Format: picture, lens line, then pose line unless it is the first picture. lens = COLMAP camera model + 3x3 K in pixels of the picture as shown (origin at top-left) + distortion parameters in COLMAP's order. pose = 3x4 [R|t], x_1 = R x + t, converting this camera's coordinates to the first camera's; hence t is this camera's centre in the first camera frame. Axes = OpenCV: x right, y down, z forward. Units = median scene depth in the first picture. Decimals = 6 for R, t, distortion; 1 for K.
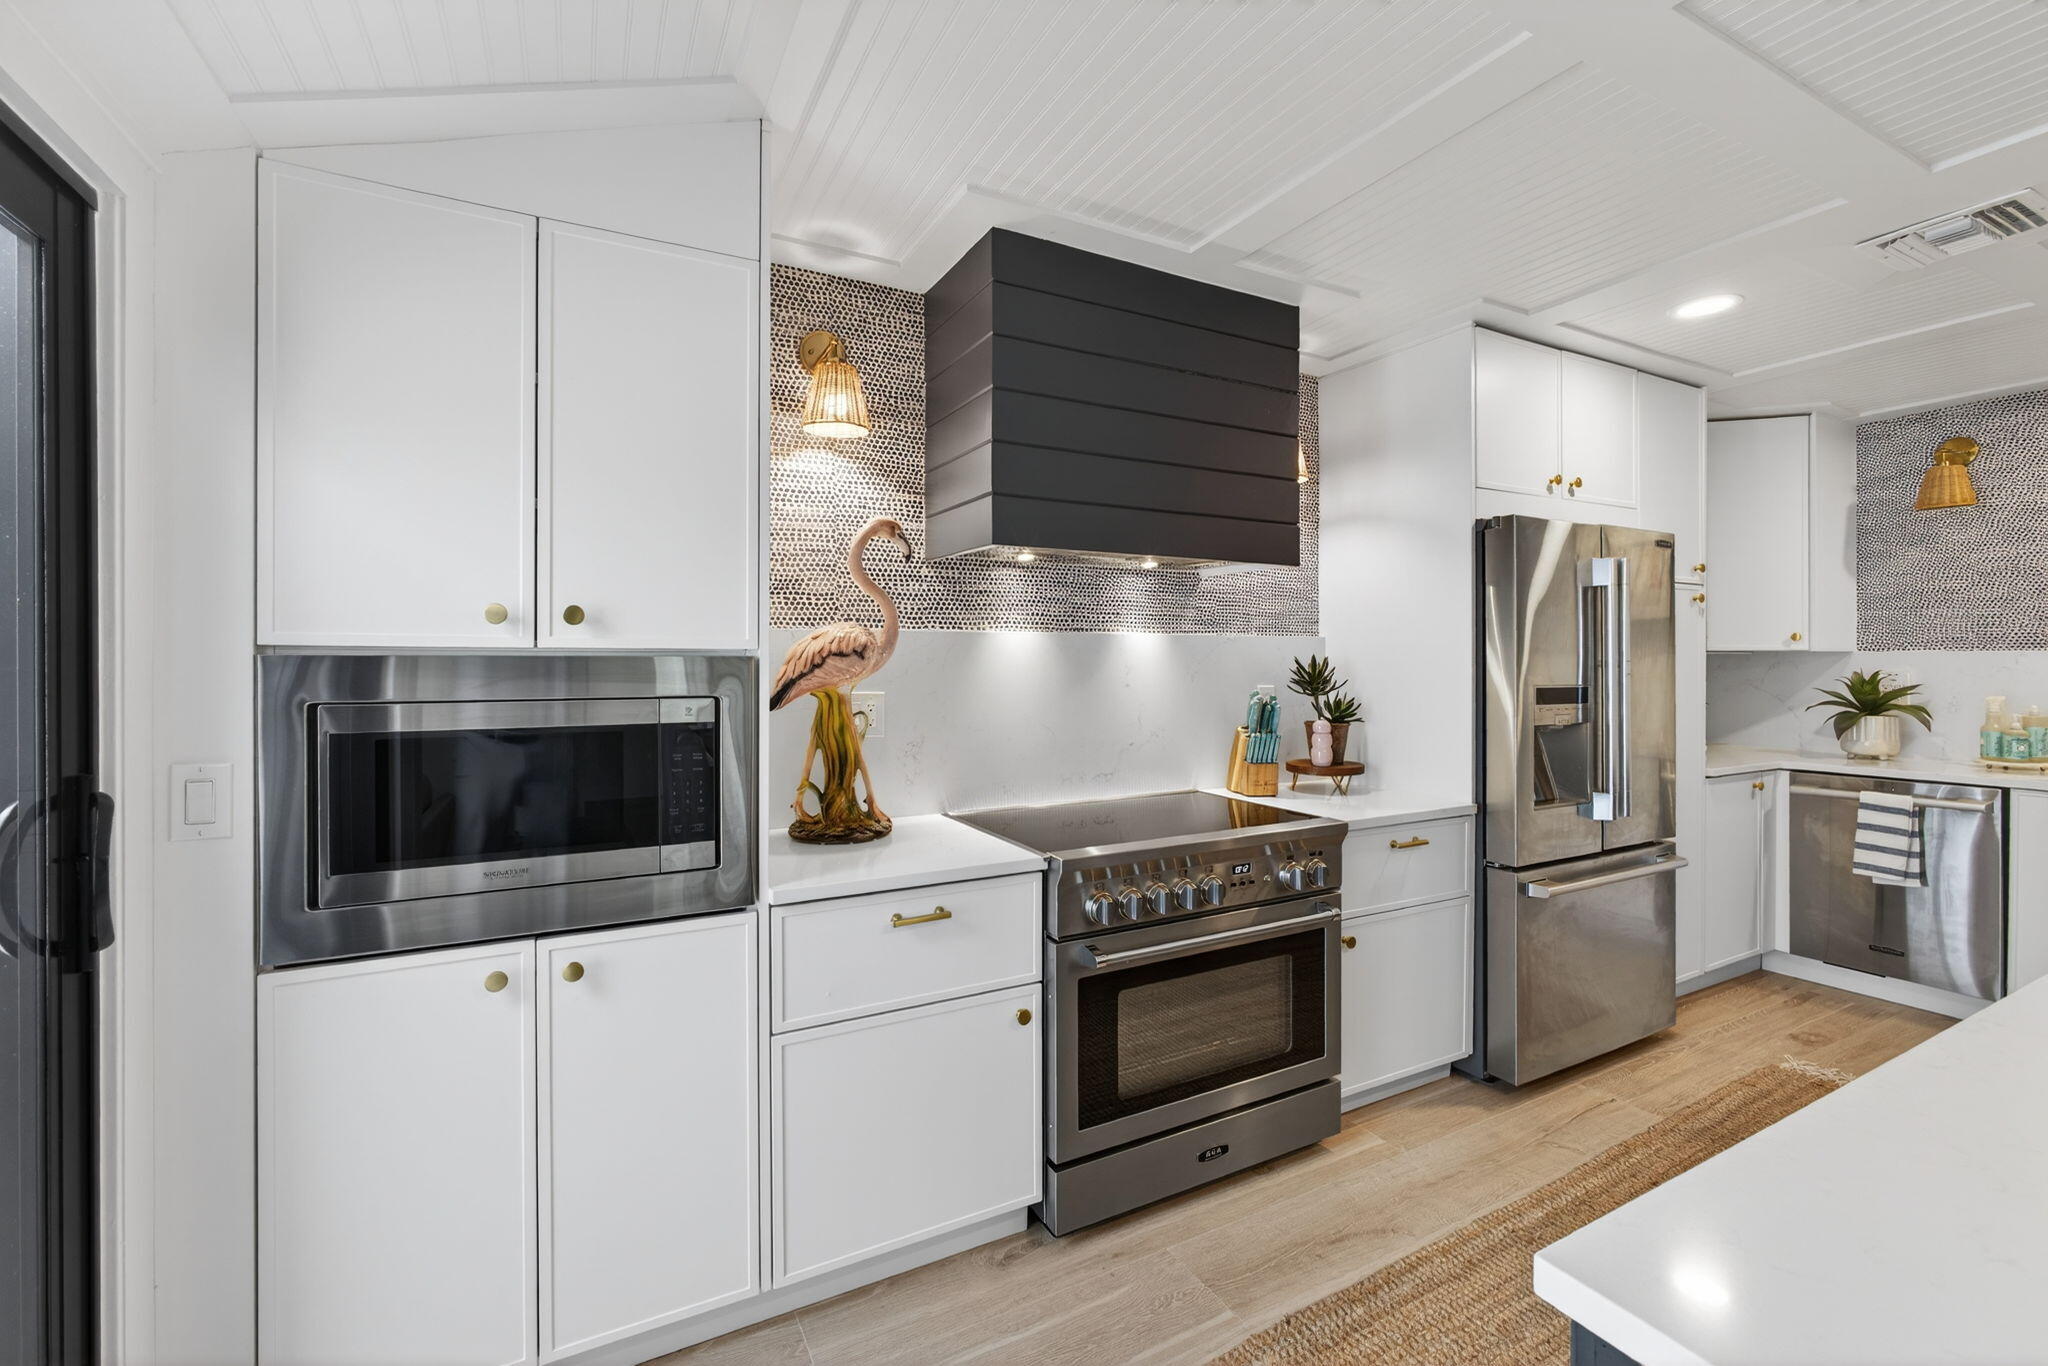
lens RADIAL K [[870.3, 0, 1028.2], [0, 870.3, 668.8], [0, 0, 1]] dist [0.001972, 0.000016]
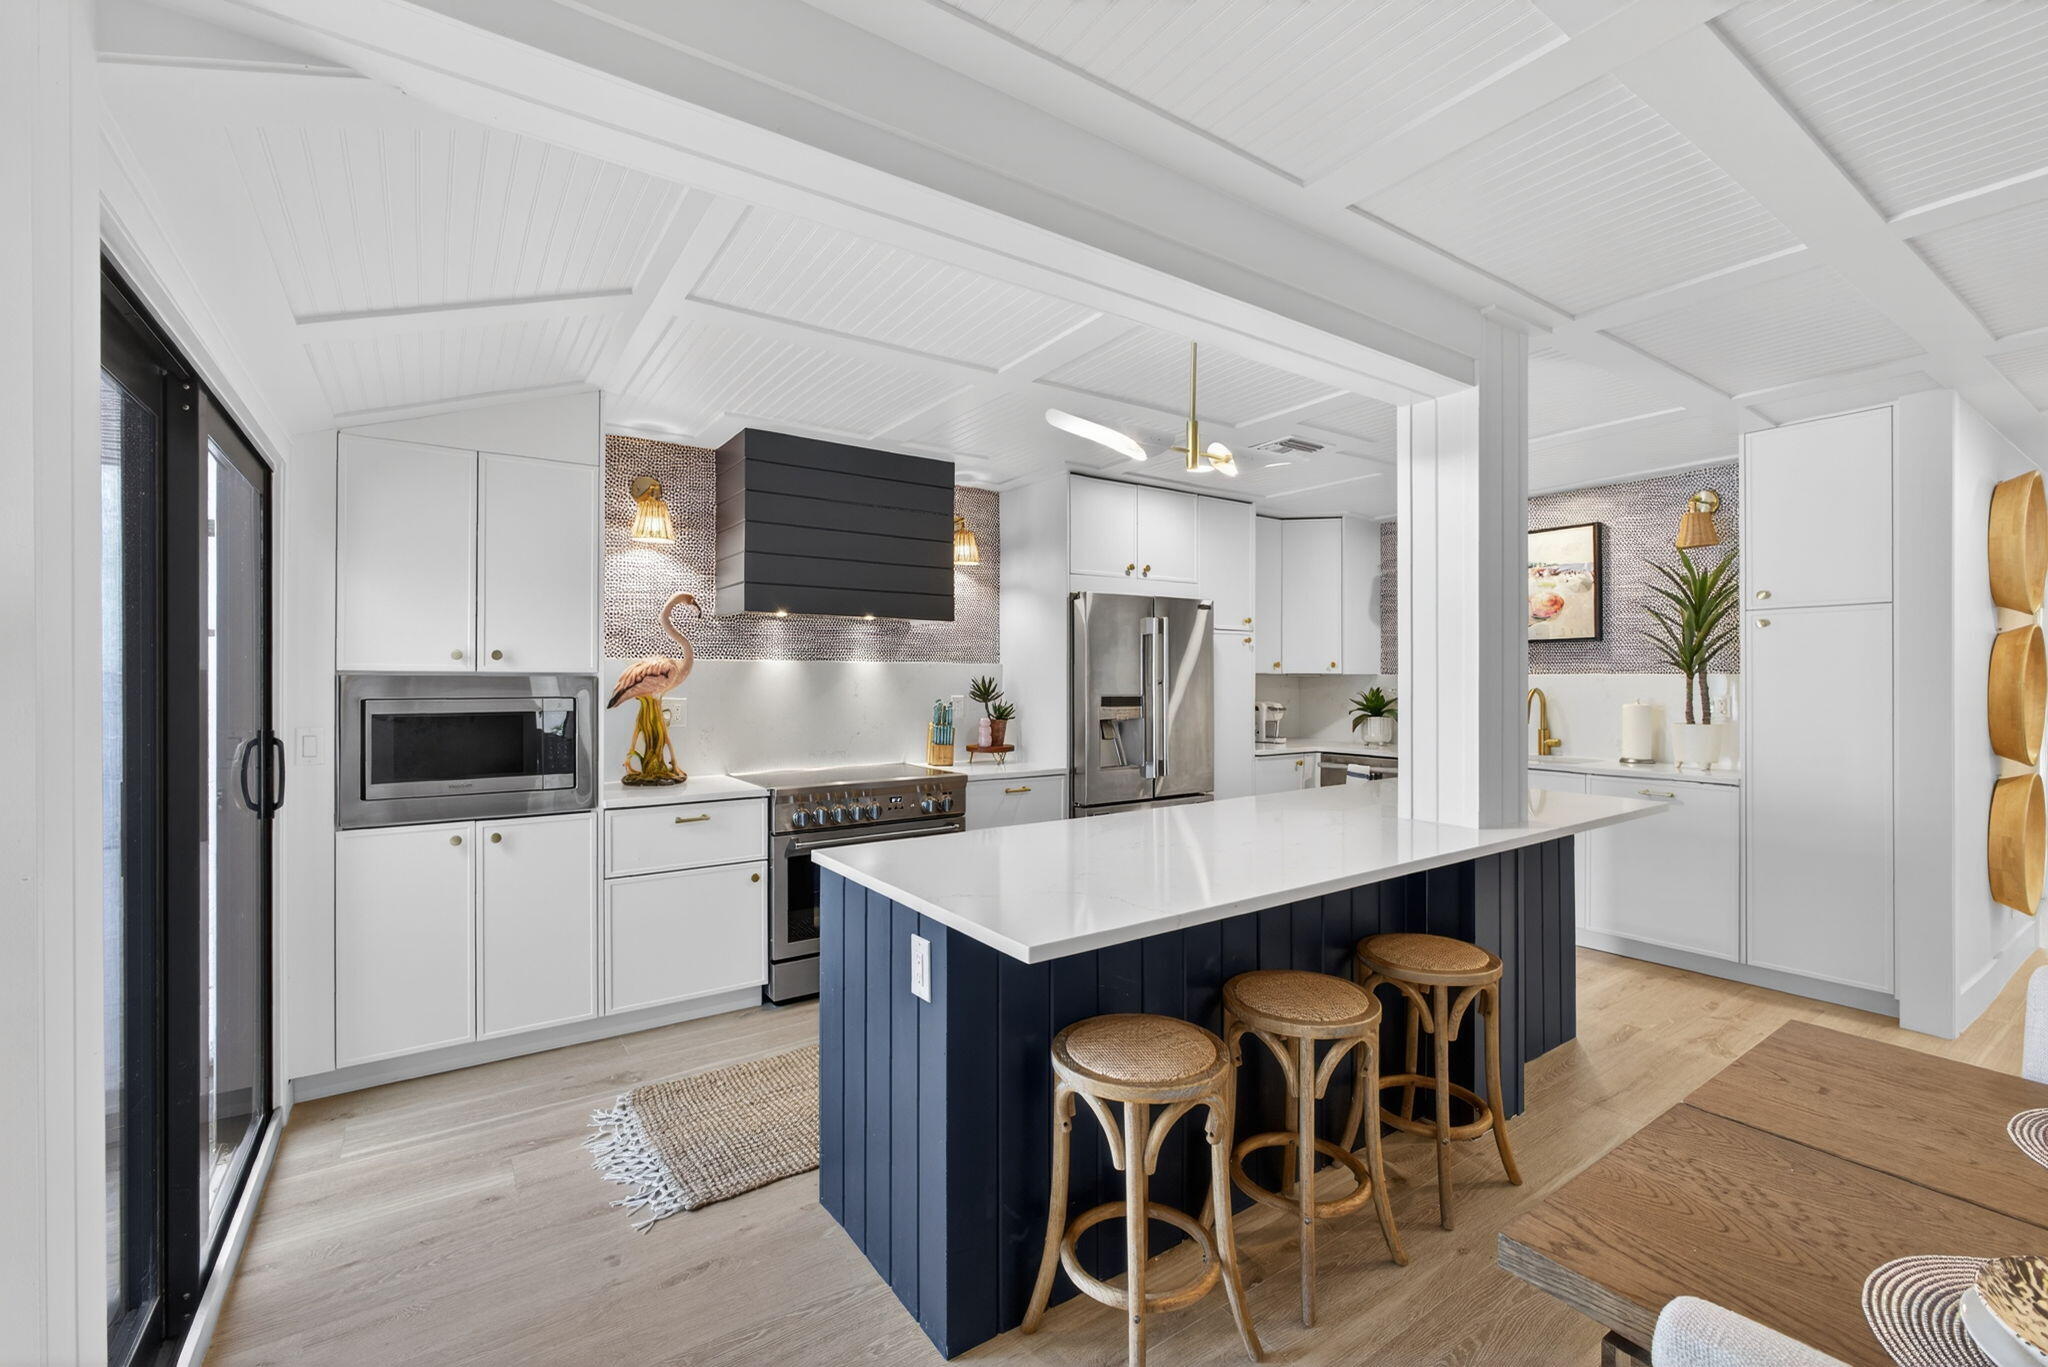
lens RADIAL K [[870.3, 0, 1020.2], [0, 870.3, 686.2], [0, 0, 1]] dist [0.001972, 0.000016]
pose [[0.993686, 0.001339, 0.112193, 0.290616], [-0.001010, 0.999995, -0.002994, 0.009196], [-0.112196, 0.002862, 0.993682, -0.731315]]
